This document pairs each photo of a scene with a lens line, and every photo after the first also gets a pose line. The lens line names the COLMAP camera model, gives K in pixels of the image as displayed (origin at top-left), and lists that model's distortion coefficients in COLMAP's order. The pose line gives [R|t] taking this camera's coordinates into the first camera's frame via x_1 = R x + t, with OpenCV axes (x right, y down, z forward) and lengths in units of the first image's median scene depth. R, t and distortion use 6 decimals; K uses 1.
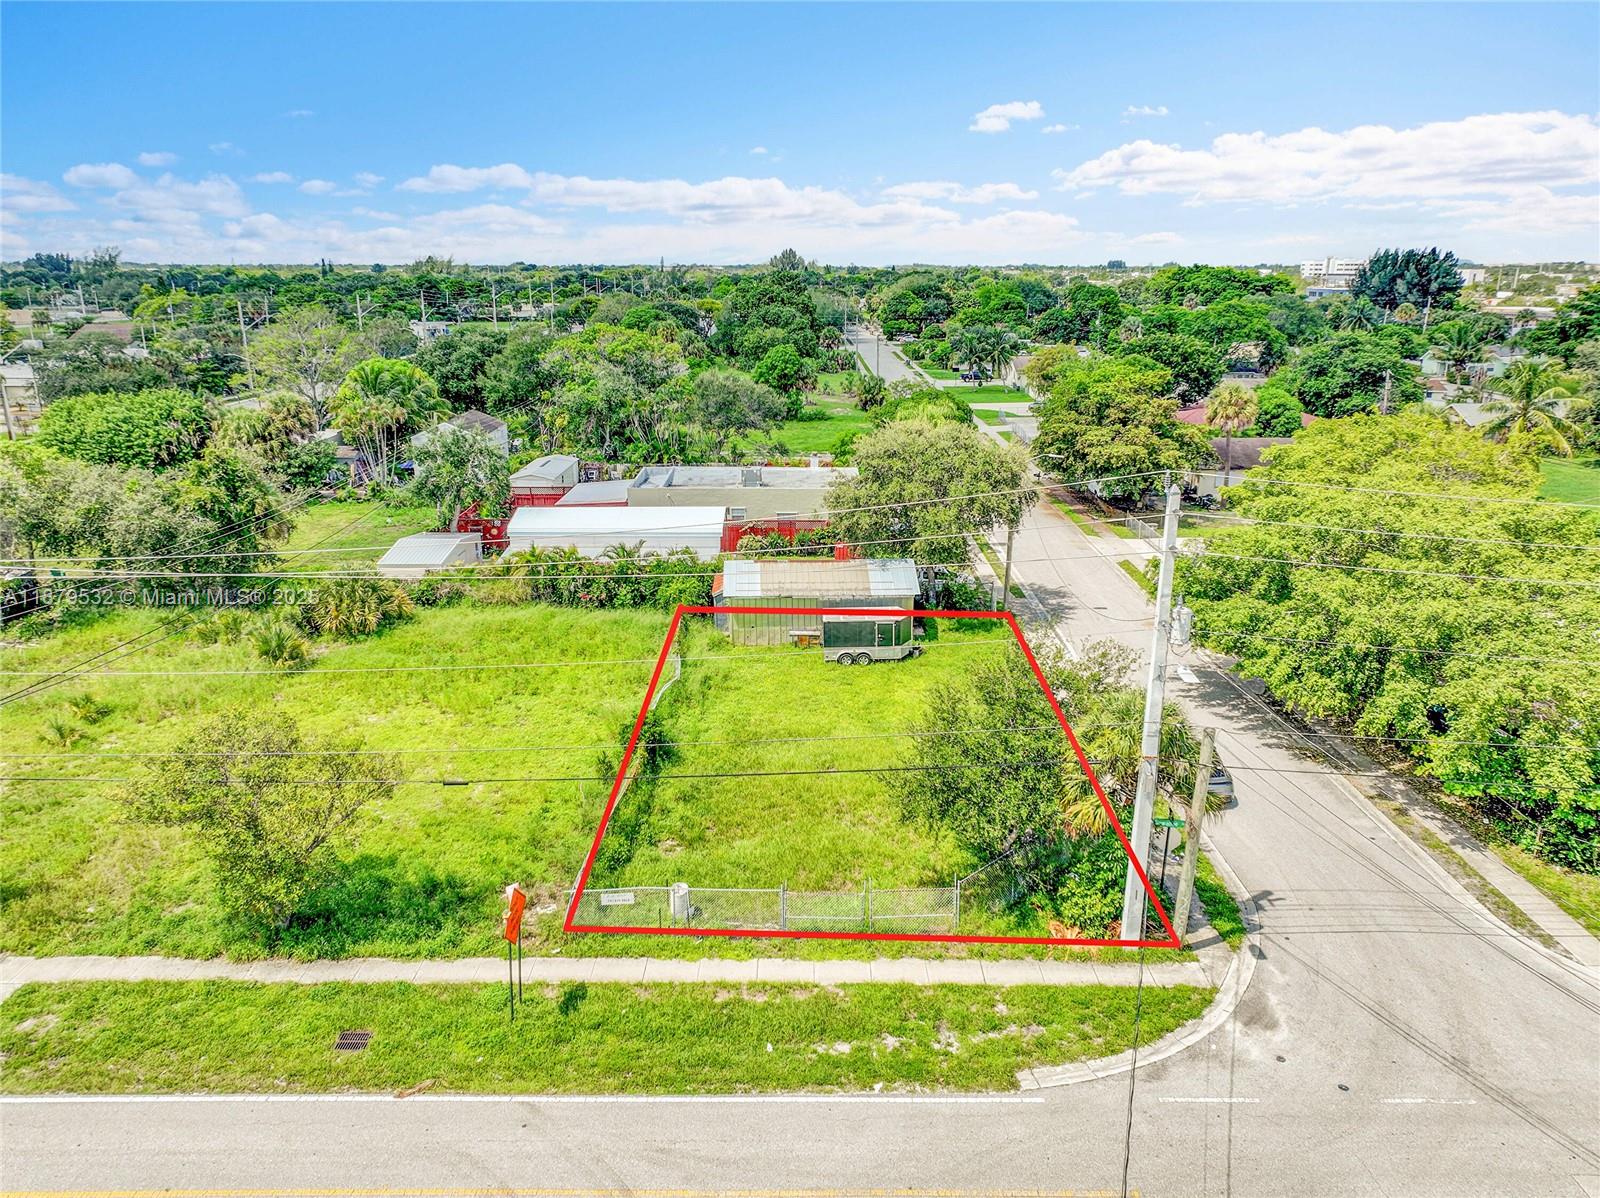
lens RADIAL K [[1122.2, 0, 797.3], [0, 1122.2, 592.5], [0, 0, 1]] dist [-0.005464, 0.021390]
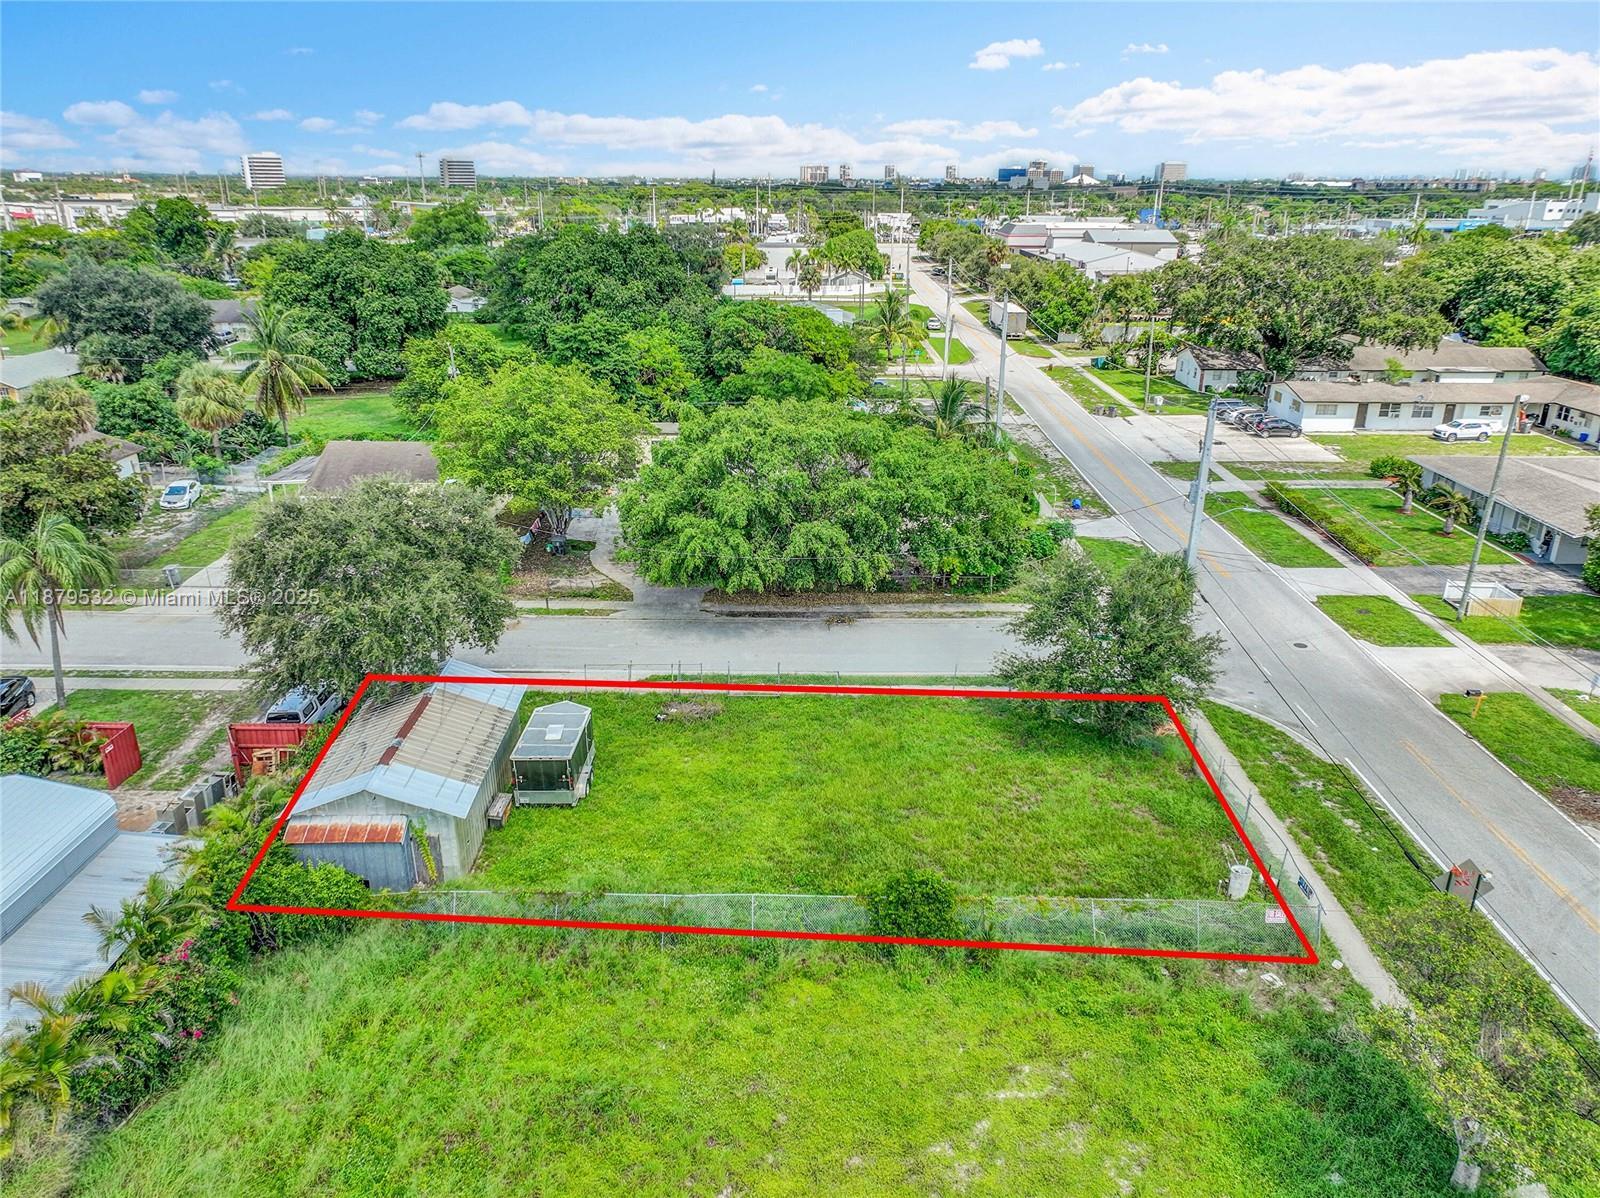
lens RADIAL K [[1122.2, 0, 796.2], [0, 1122.2, 595.9], [0, 0, 1]] dist [-0.005464, 0.021390]
pose [[0.008157, -0.348891, 0.937128, -1.022362], [0.272970, 0.902342, 0.333565, -0.446672], [-0.961988, 0.253087, 0.102597, 1.229946]]
